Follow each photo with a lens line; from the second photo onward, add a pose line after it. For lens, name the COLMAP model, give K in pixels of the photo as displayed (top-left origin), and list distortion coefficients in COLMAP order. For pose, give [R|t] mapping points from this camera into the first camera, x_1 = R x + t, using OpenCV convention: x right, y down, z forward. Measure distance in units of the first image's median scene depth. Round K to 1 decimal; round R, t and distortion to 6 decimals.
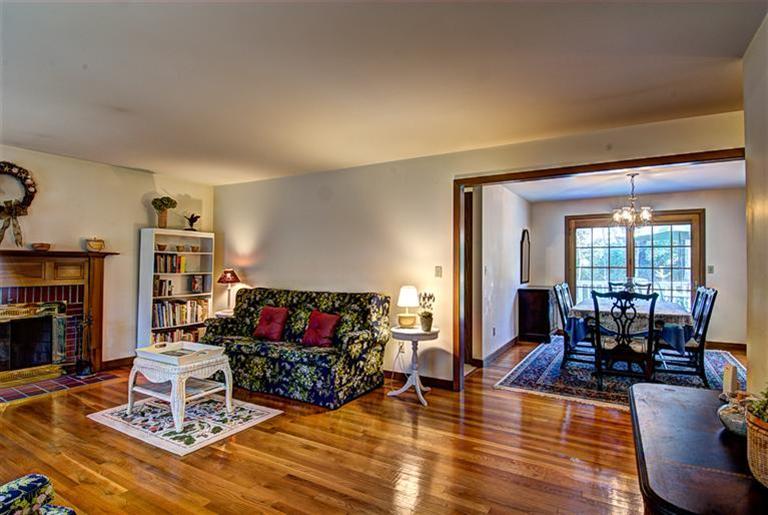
lens RADIAL K [[399.9, 0, 384.0], [0, 399.9, 257.5], [0, 0, 1]] dist [0.052069, -0.057146]
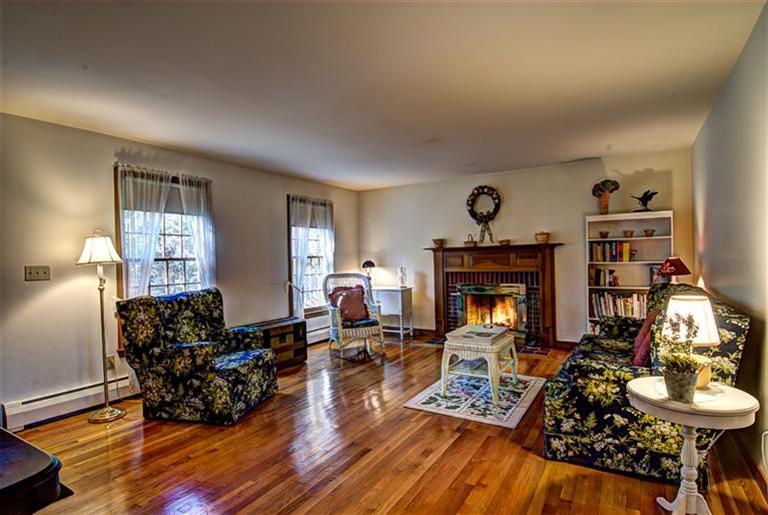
lens RADIAL K [[399.9, 0, 384.0], [0, 399.9, 257.5], [0, 0, 1]] dist [0.052069, -0.057146]
pose [[-0.014131, -0.005528, -0.999885, 0.539329], [0.041553, 0.999118, -0.006111, 0.016941], [0.999036, -0.041635, -0.013889, 0.674106]]
